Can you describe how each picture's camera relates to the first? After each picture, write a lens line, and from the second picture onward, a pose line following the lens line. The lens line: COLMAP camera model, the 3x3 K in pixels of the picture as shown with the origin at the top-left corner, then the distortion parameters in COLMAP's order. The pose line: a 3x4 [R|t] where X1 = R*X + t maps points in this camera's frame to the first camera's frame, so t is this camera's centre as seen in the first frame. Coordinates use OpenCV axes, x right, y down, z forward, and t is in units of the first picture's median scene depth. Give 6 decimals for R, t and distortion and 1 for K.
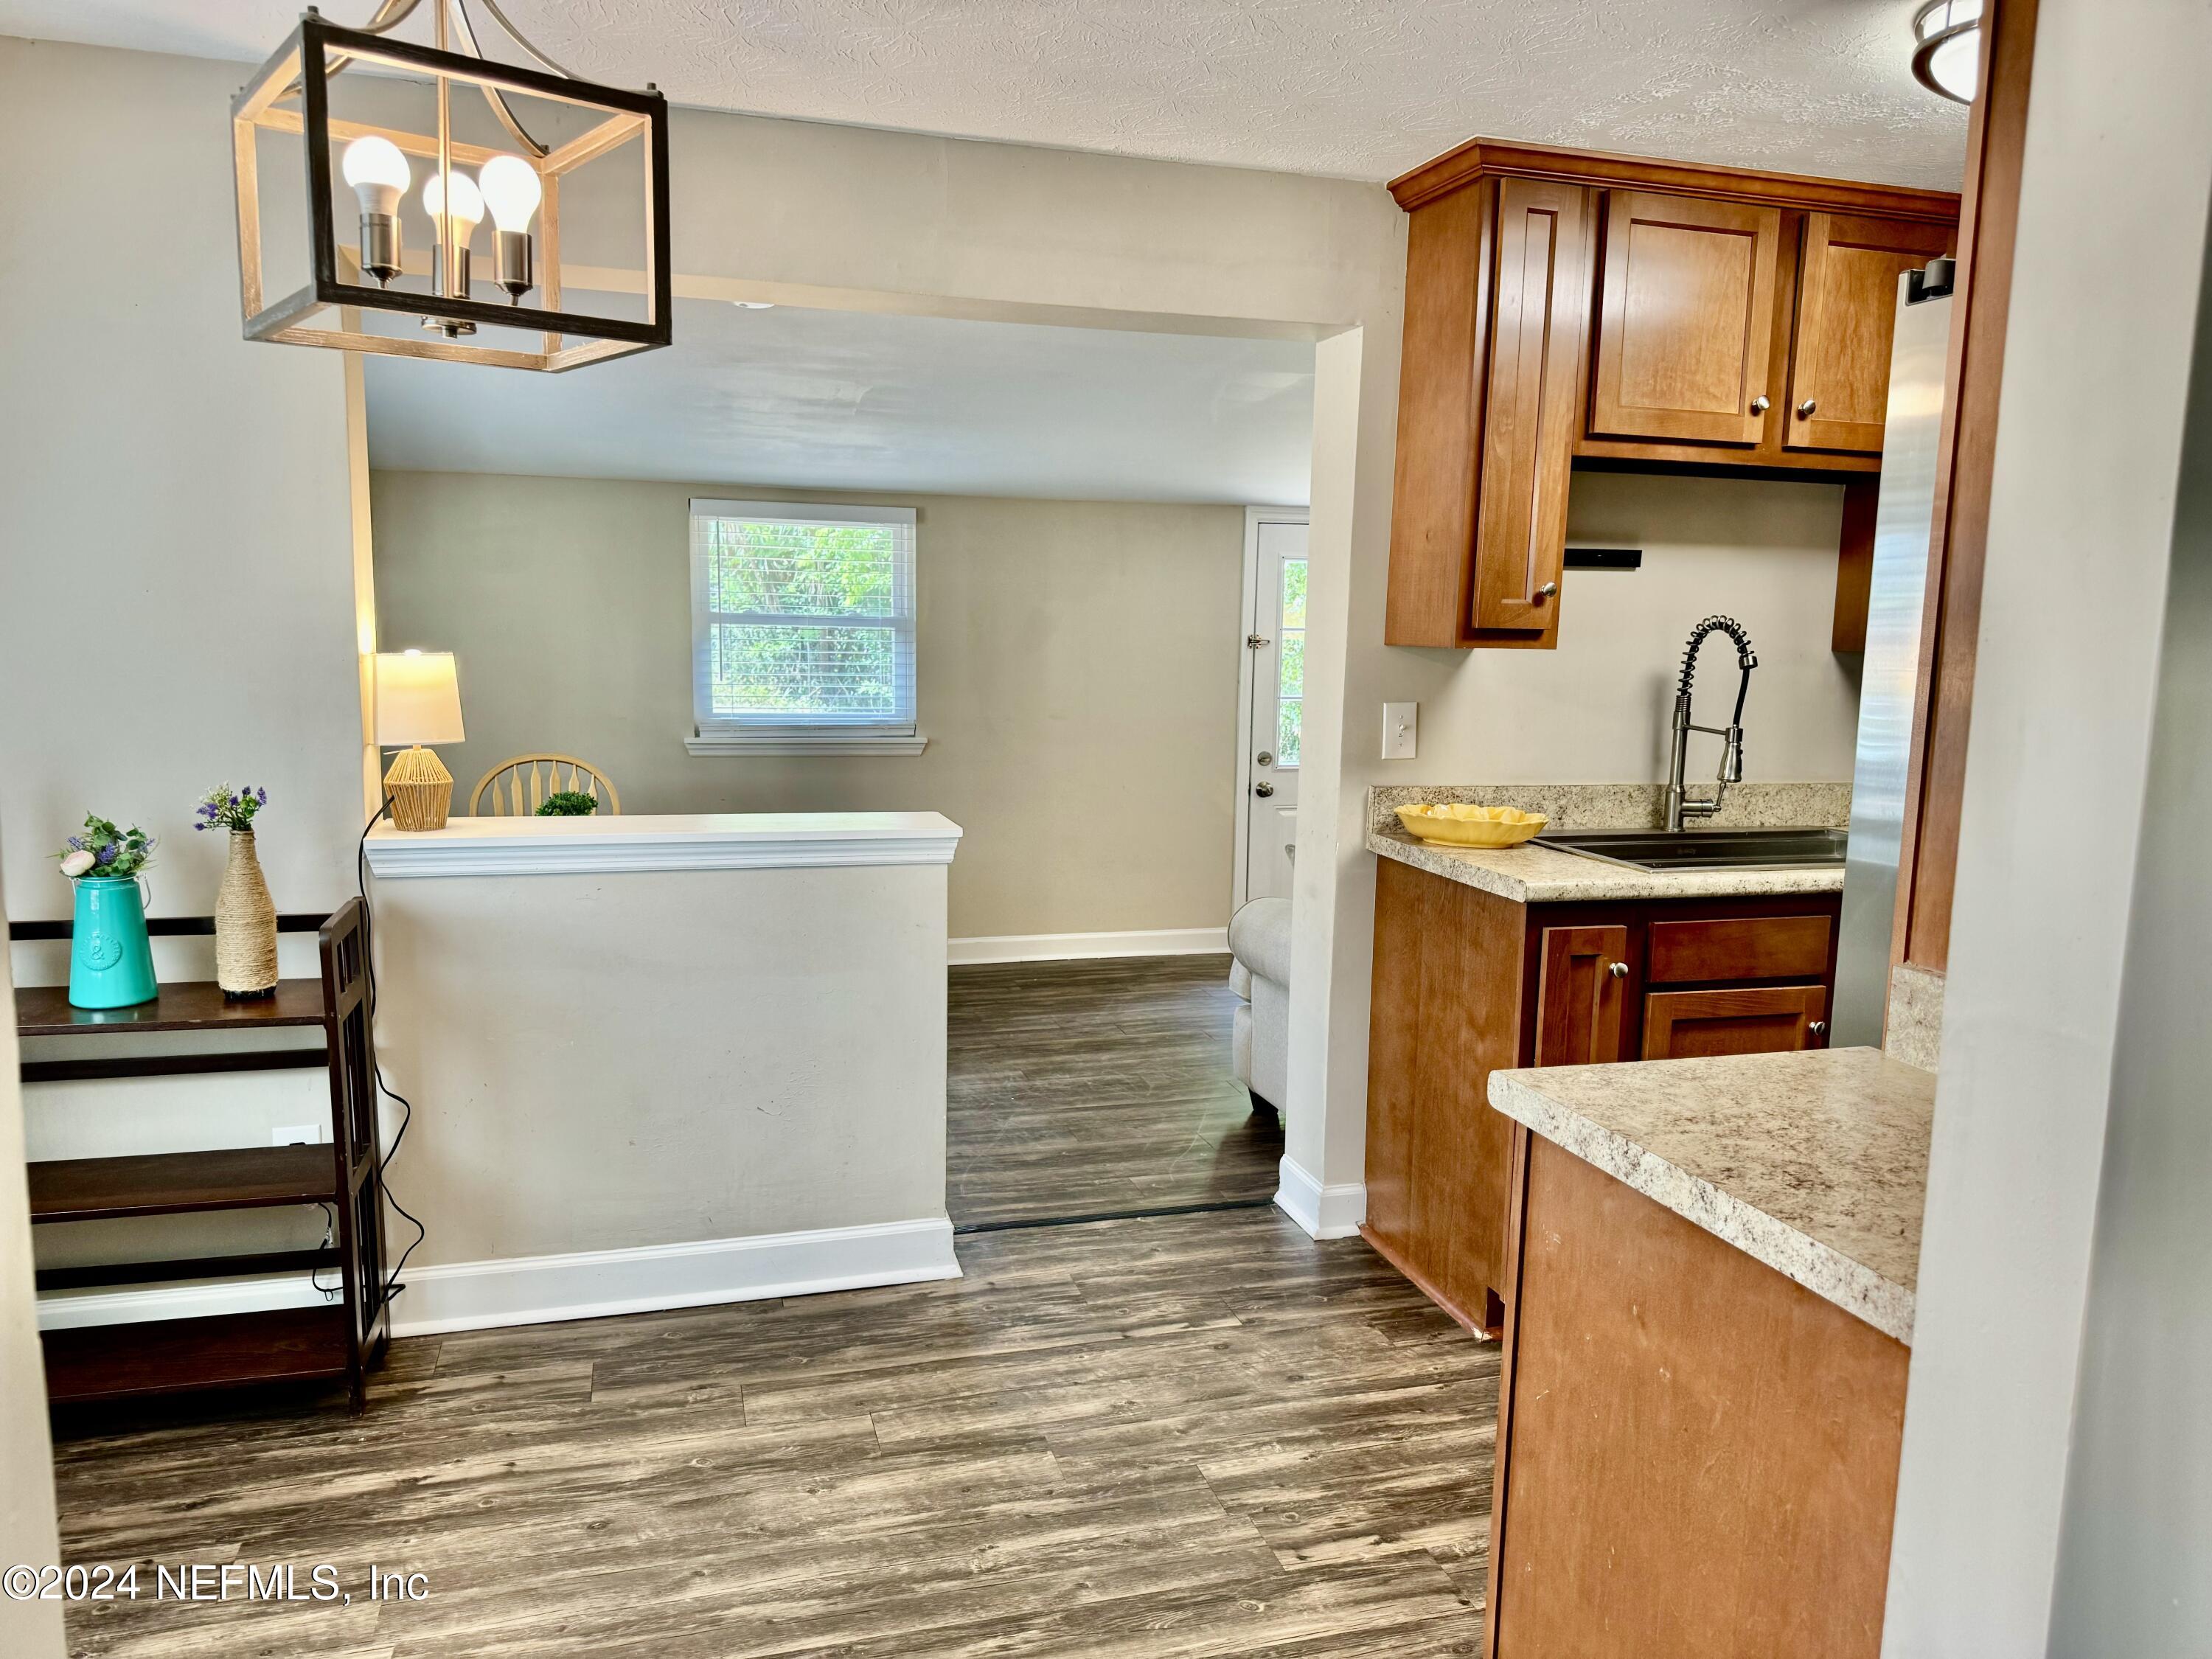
lens RADIAL K [[1544.9, 0, 1103.6], [0, 1544.9, 835.6], [0, 0, 1]] dist [0.085520, -0.117335]
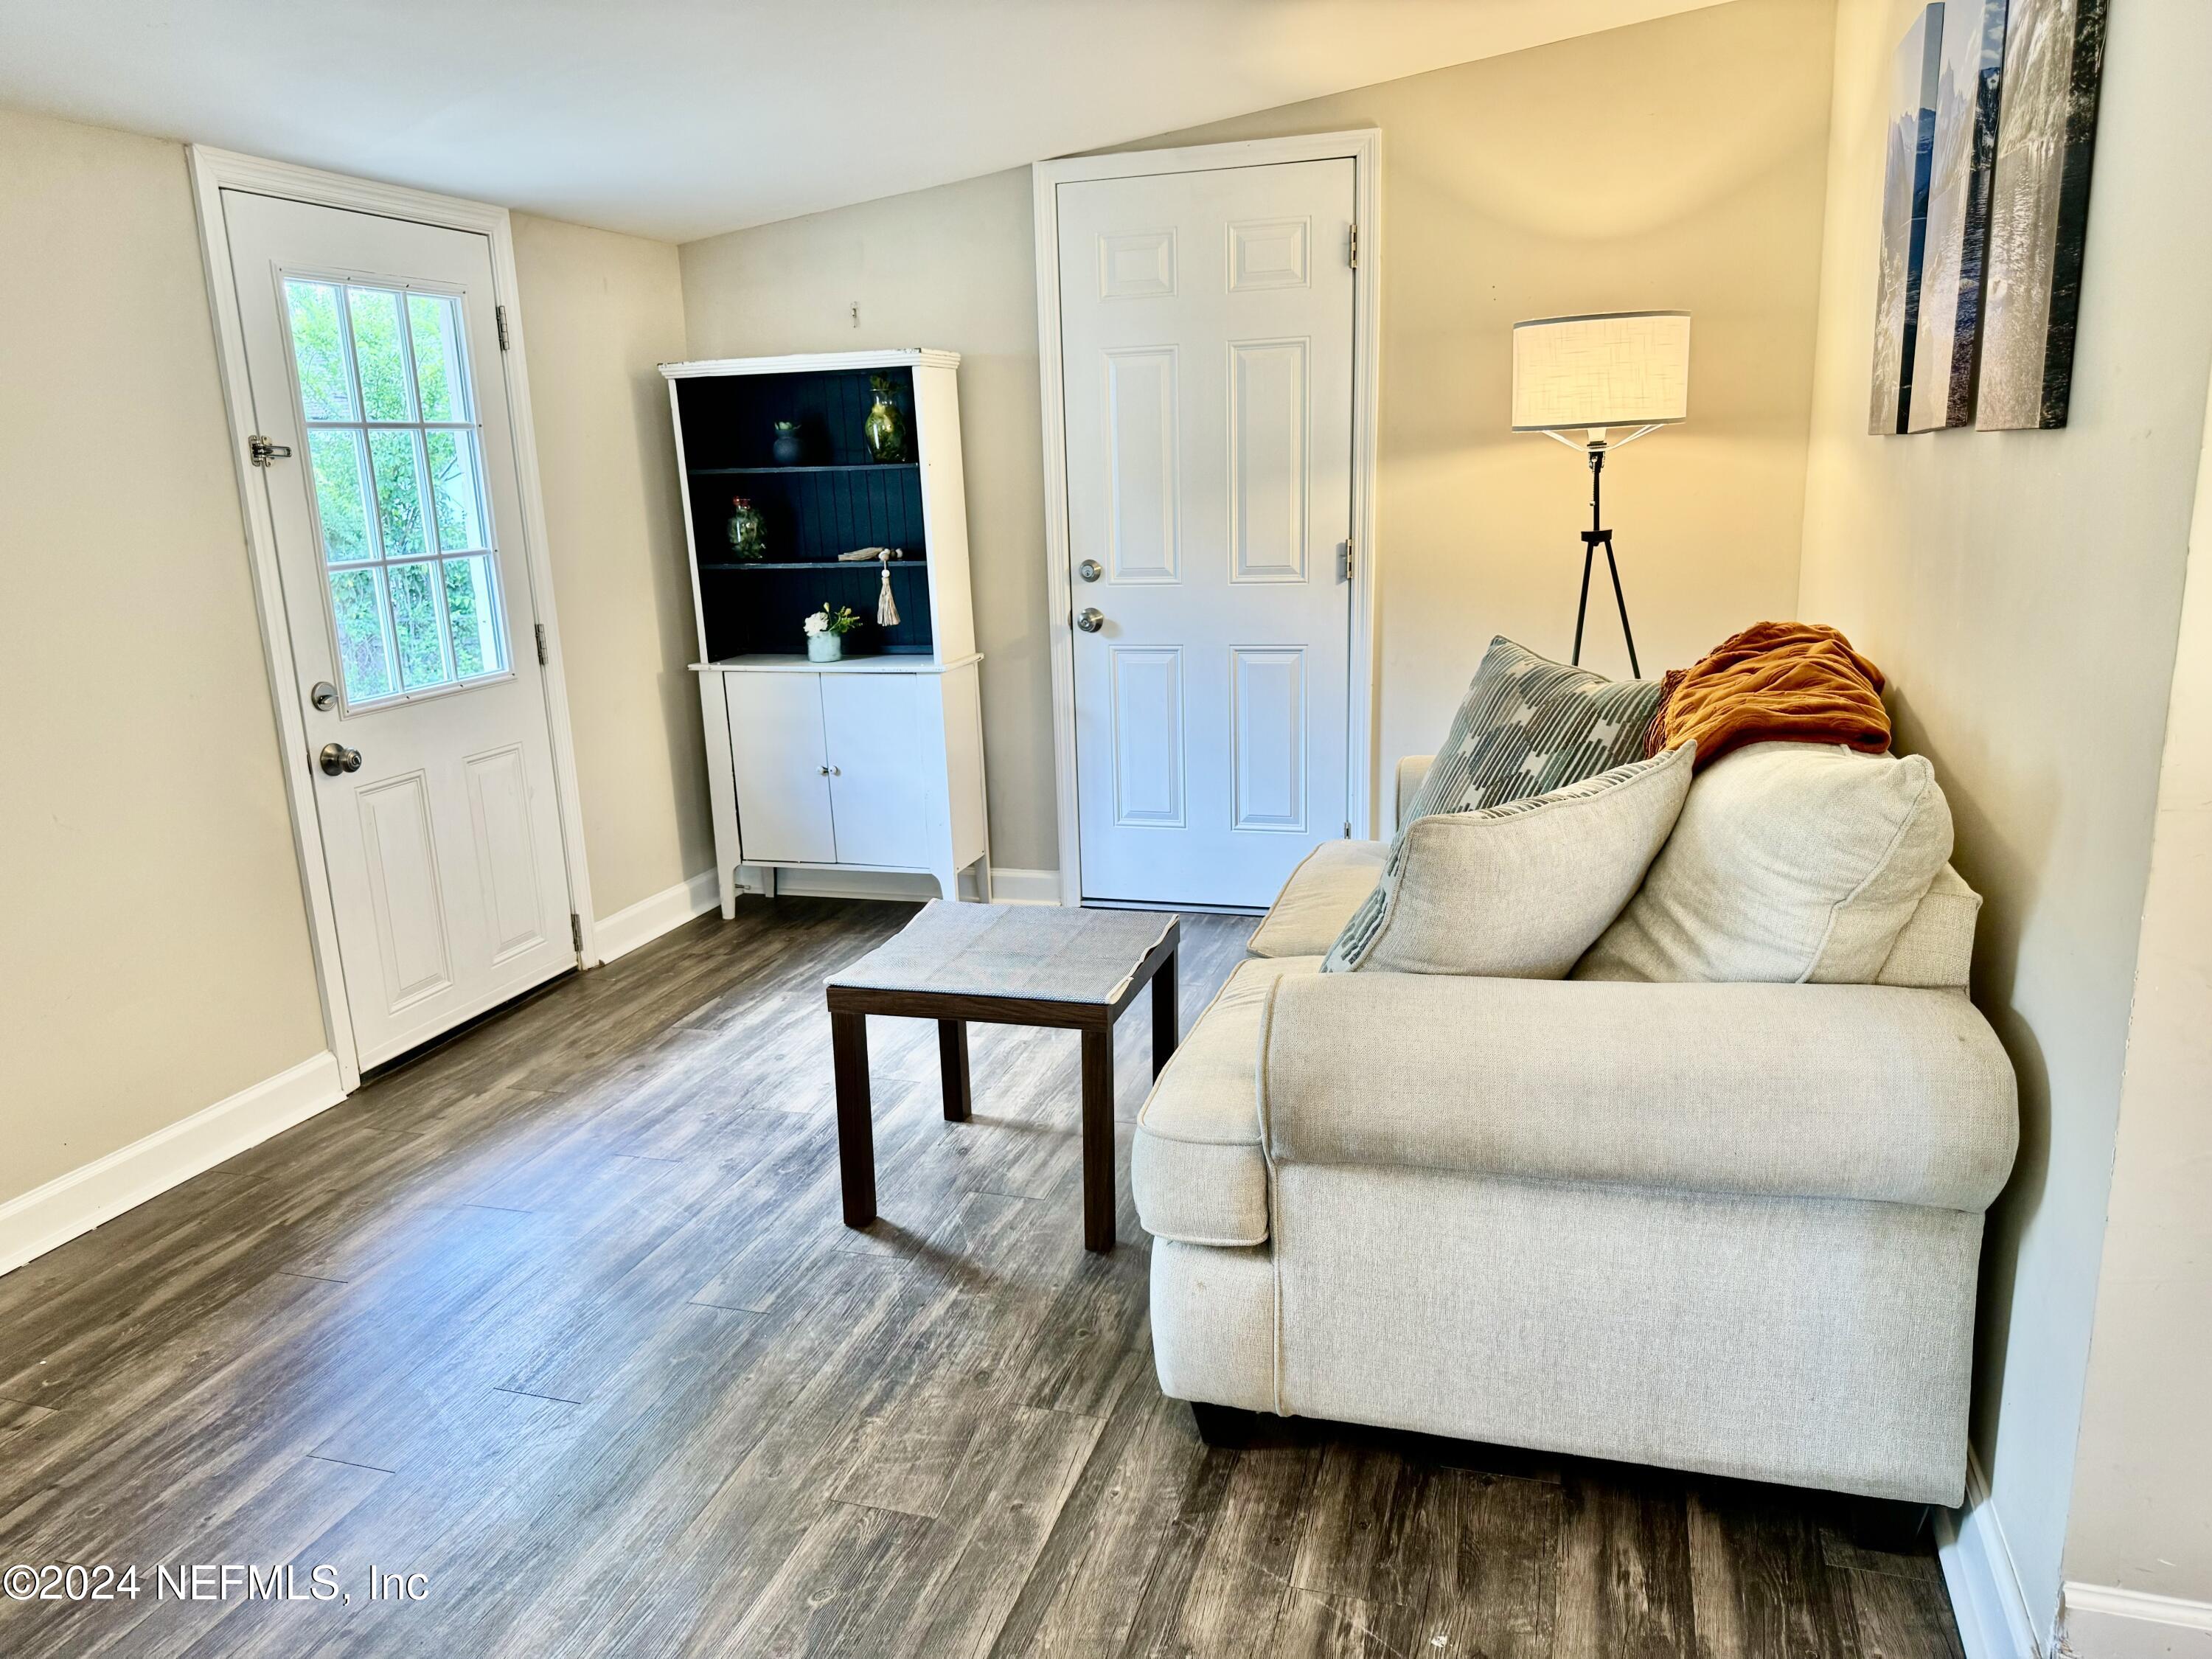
lens RADIAL K [[1538.7, 0, 1111.2], [0, 1538.7, 847.2], [0, 0, 1]] dist [0.103784, -0.174964]
pose [[0.550032, -0.236700, 0.800899, -0.373136], [0.160119, 0.971093, 0.177035, -0.117159], [-0.819651, 0.030865, 0.572032, 1.189985]]
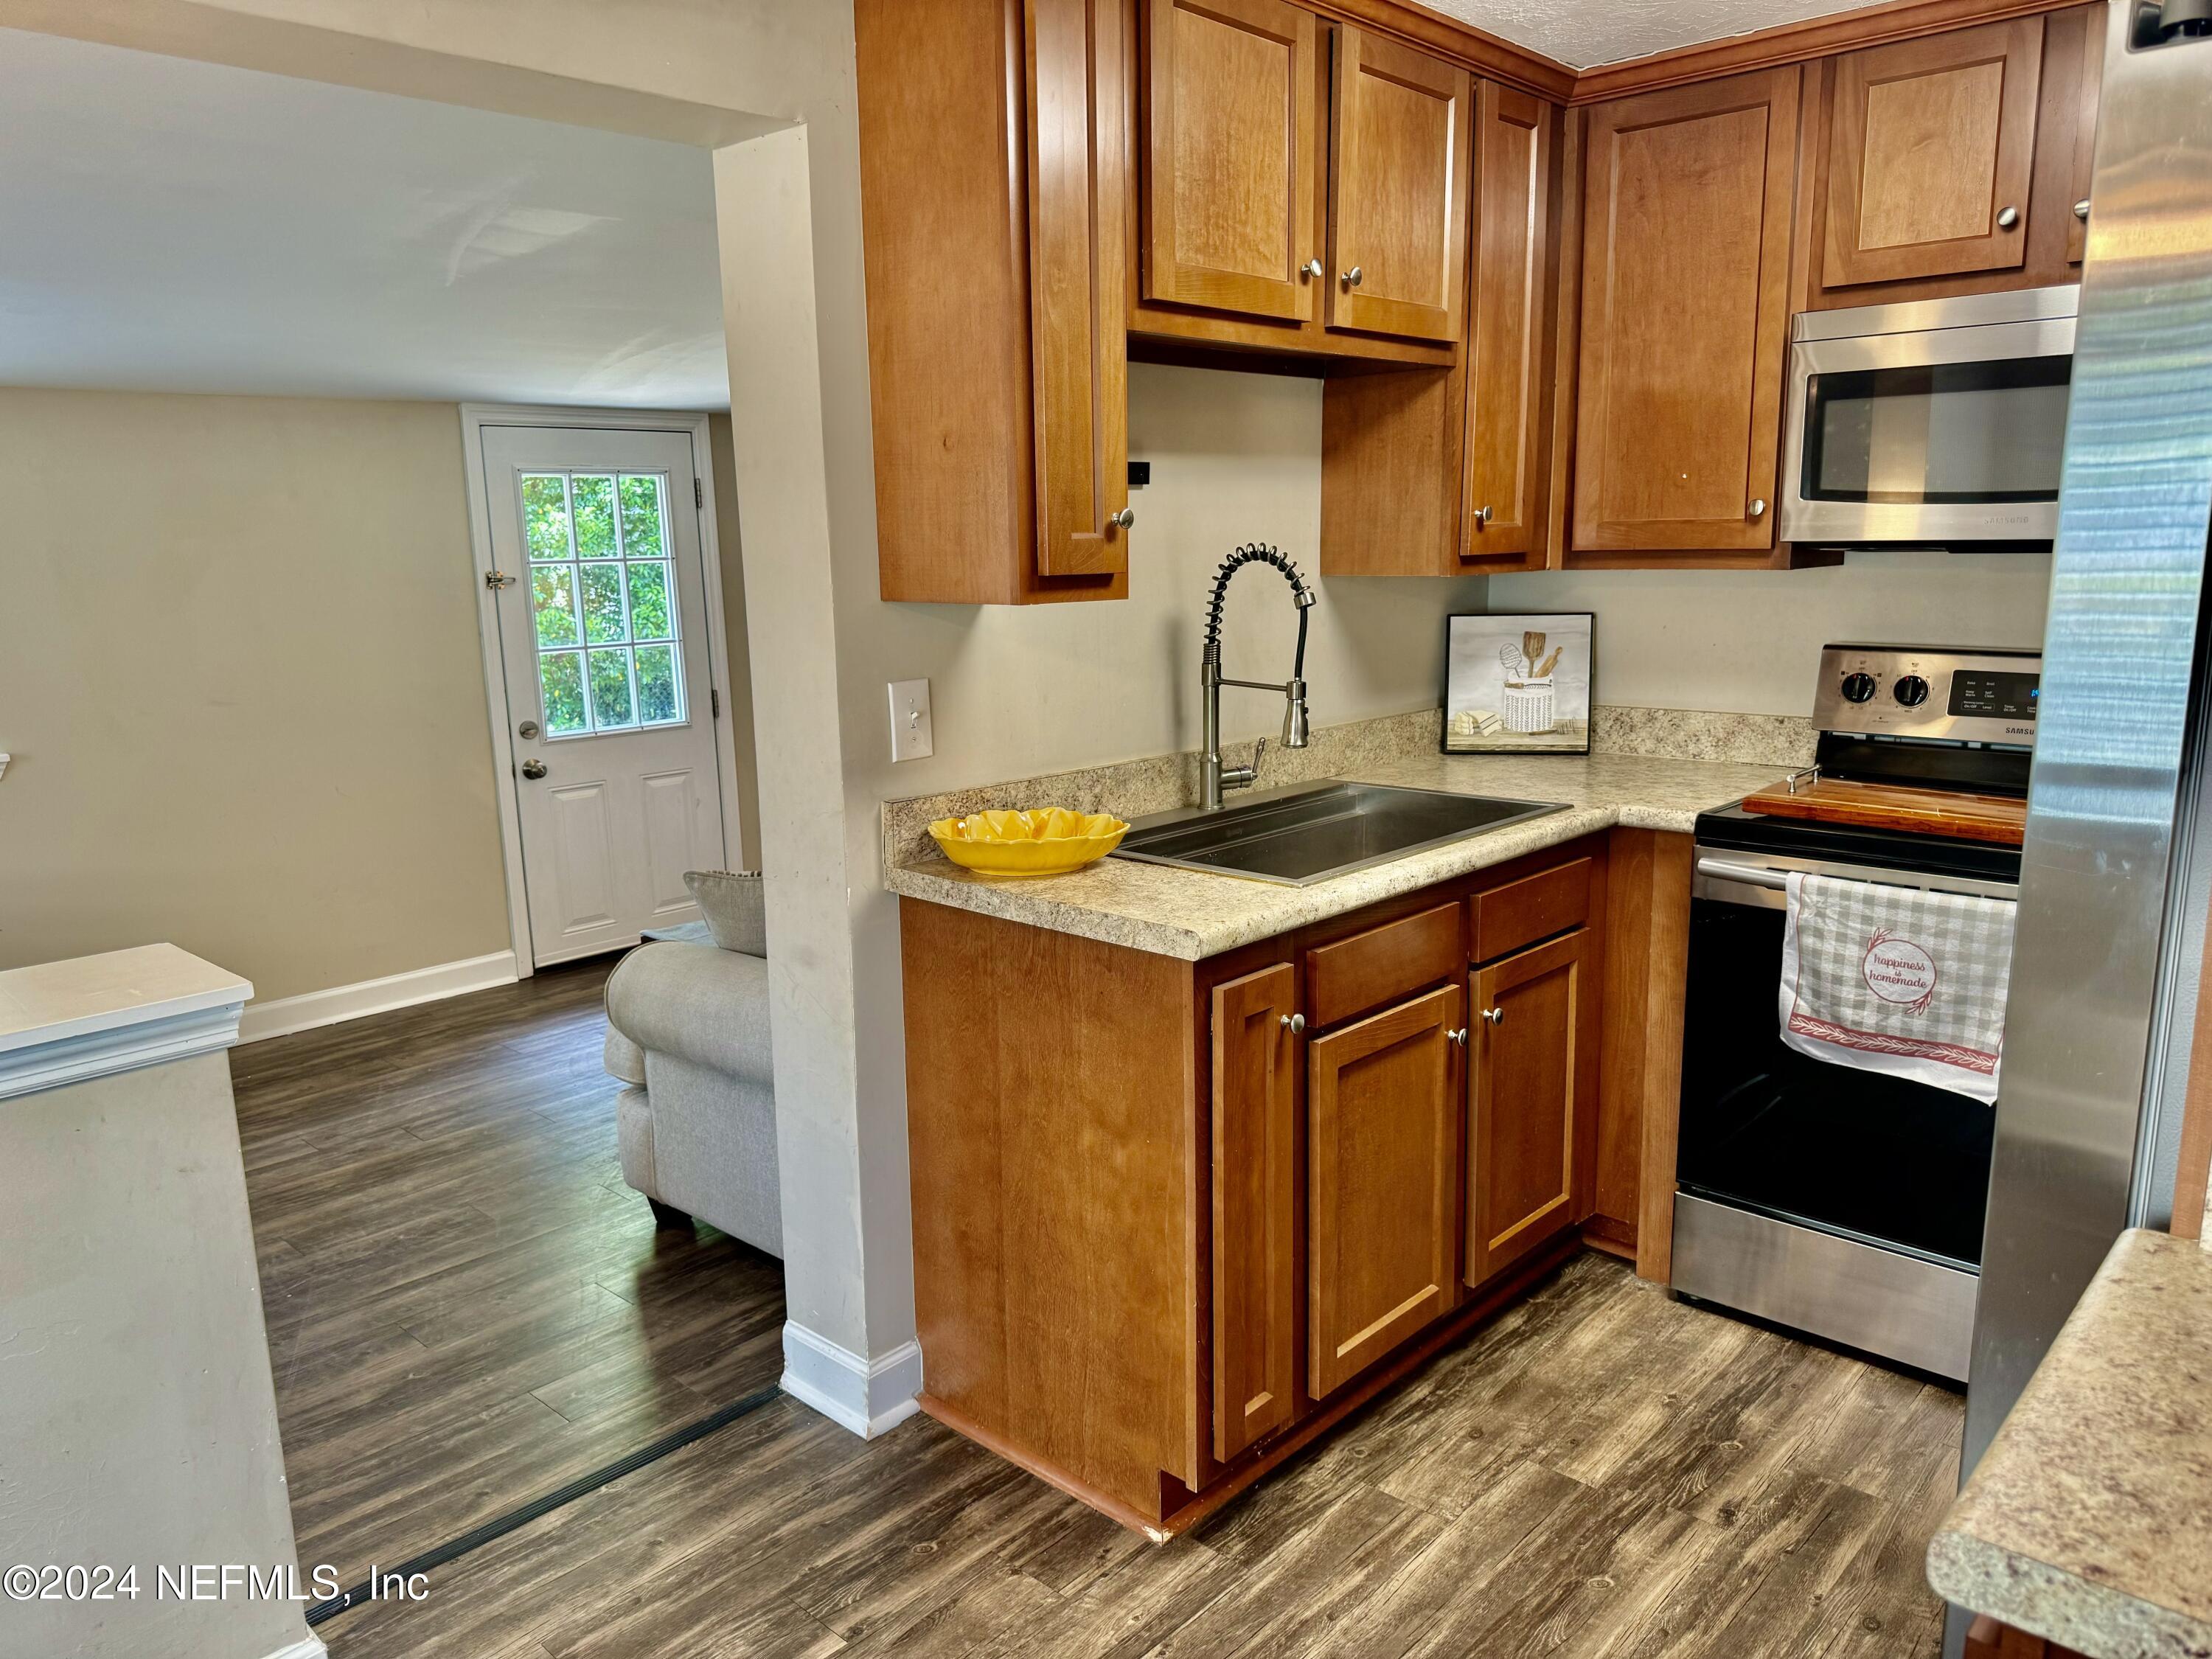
lens RADIAL K [[1550.5, 0, 1099.5], [0, 1550.5, 838.7], [0, 0, 1]] dist [0.155129, -0.306474]
pose [[0.859746, -0.134267, 0.492758, -0.107268], [0.106044, 0.990728, 0.084932, -0.073913], [-0.499592, -0.020766, 0.866012, 0.376769]]
